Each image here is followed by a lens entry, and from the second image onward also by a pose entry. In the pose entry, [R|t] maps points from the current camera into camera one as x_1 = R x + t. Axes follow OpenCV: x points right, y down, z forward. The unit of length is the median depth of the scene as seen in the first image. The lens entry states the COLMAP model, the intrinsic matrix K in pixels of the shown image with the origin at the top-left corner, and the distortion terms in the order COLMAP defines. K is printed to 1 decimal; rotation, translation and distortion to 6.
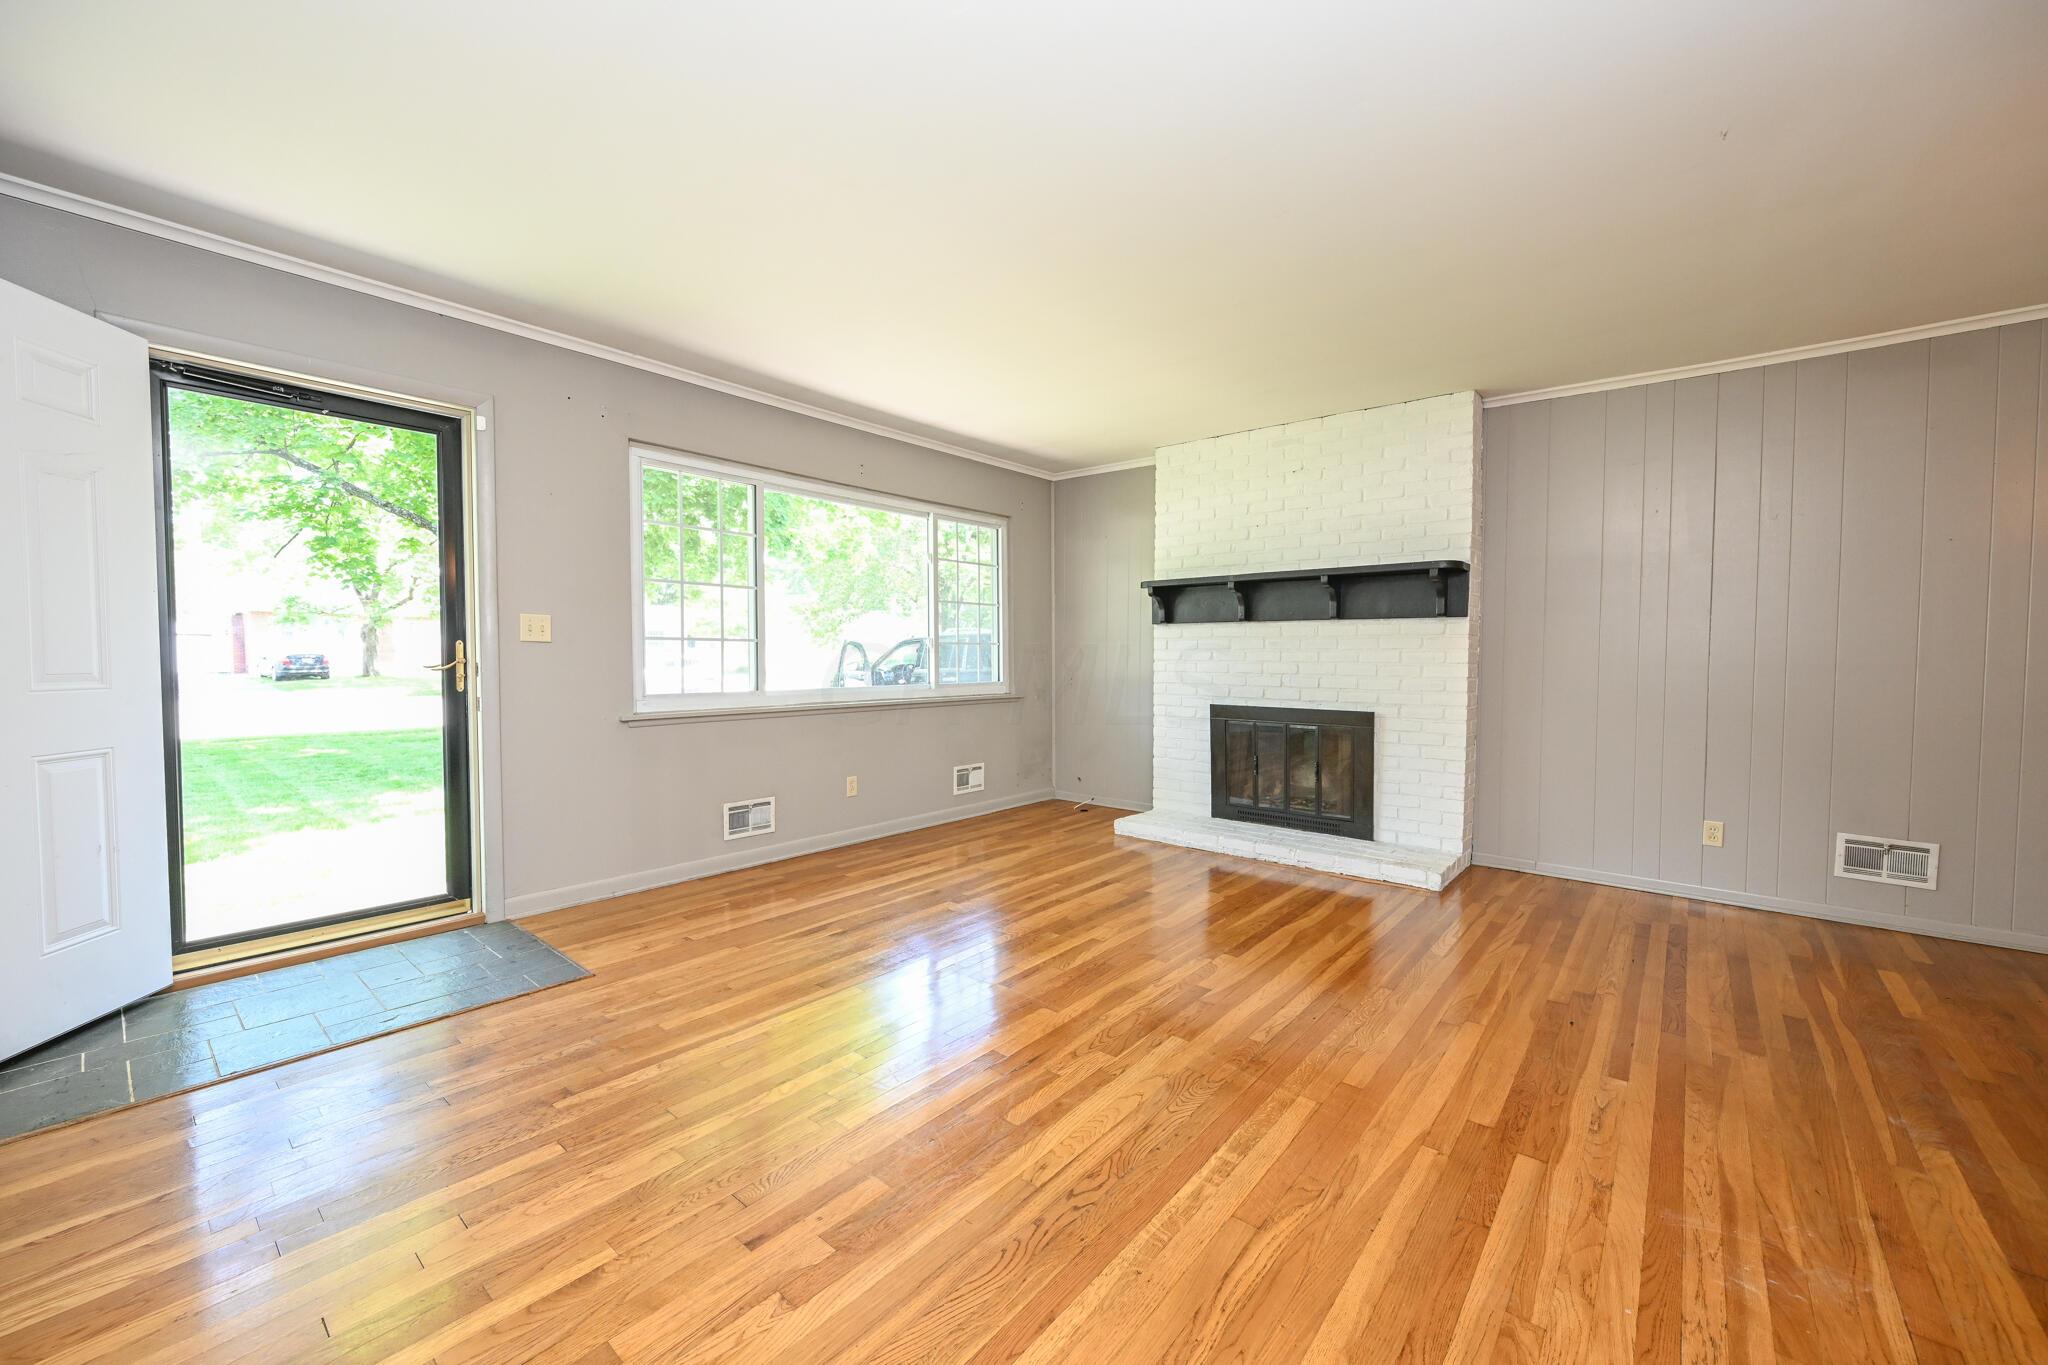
lens RADIAL K [[796.5, 0, 1024.1], [0, 796.5, 686.2], [0, 0, 1]] dist [-0.001966, 0.000106]
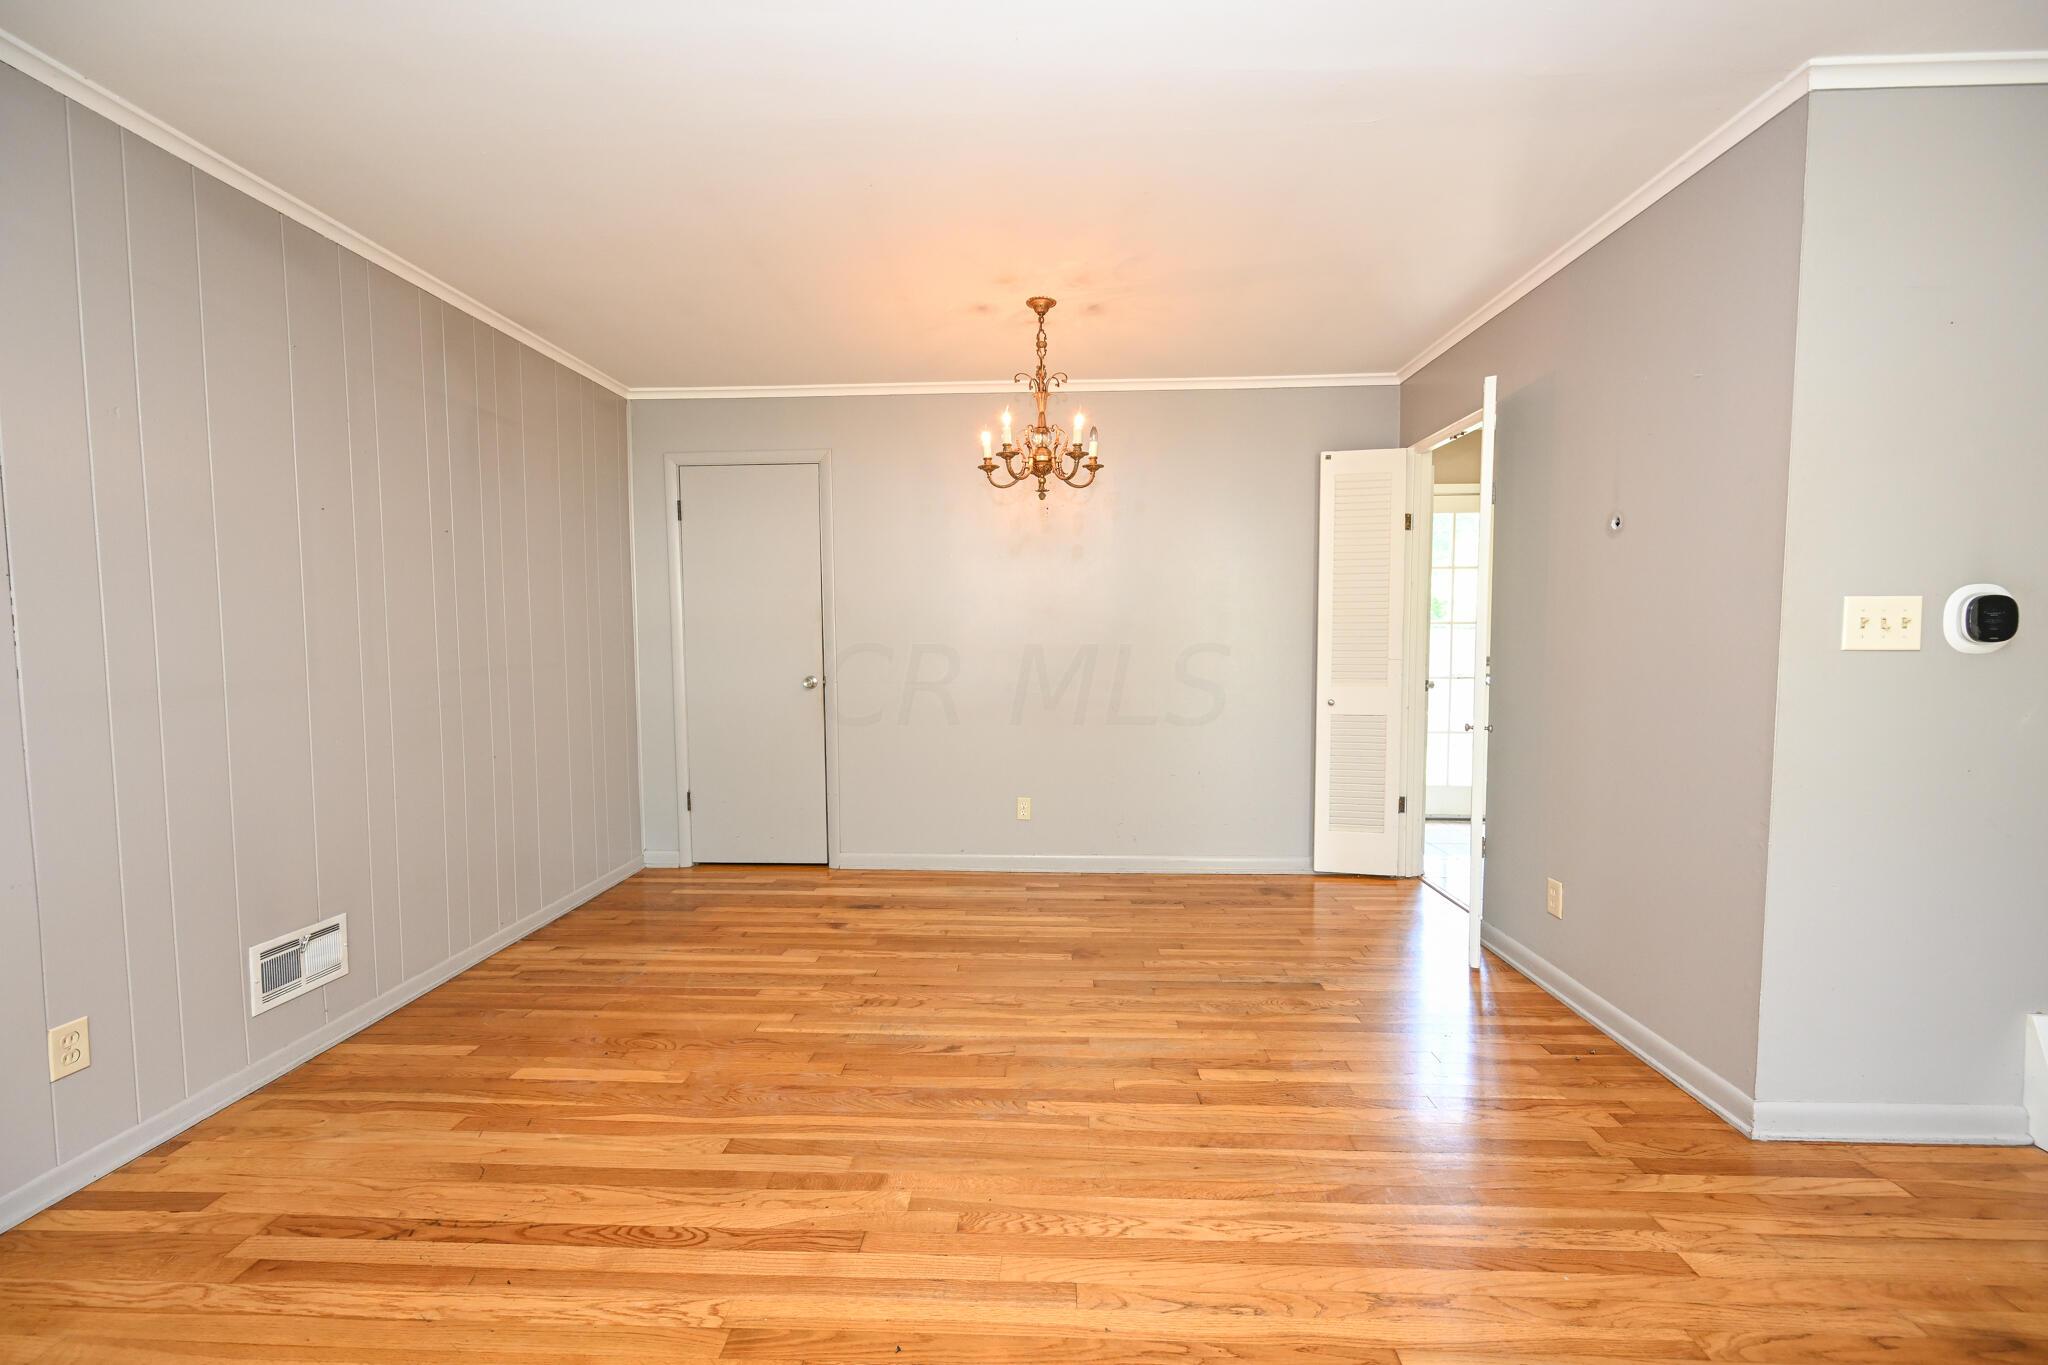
lens RADIAL K [[797.2, 0, 1020.5], [0, 797.2, 682.4], [0, 0, 1]] dist [-0.001720, -0.000048]
pose [[-0.608933, -0.046163, 0.791877, 0.185113], [0.037592, 0.995504, 0.086940, -0.069848], [-0.792331, 0.082709, -0.604460, 1.034927]]
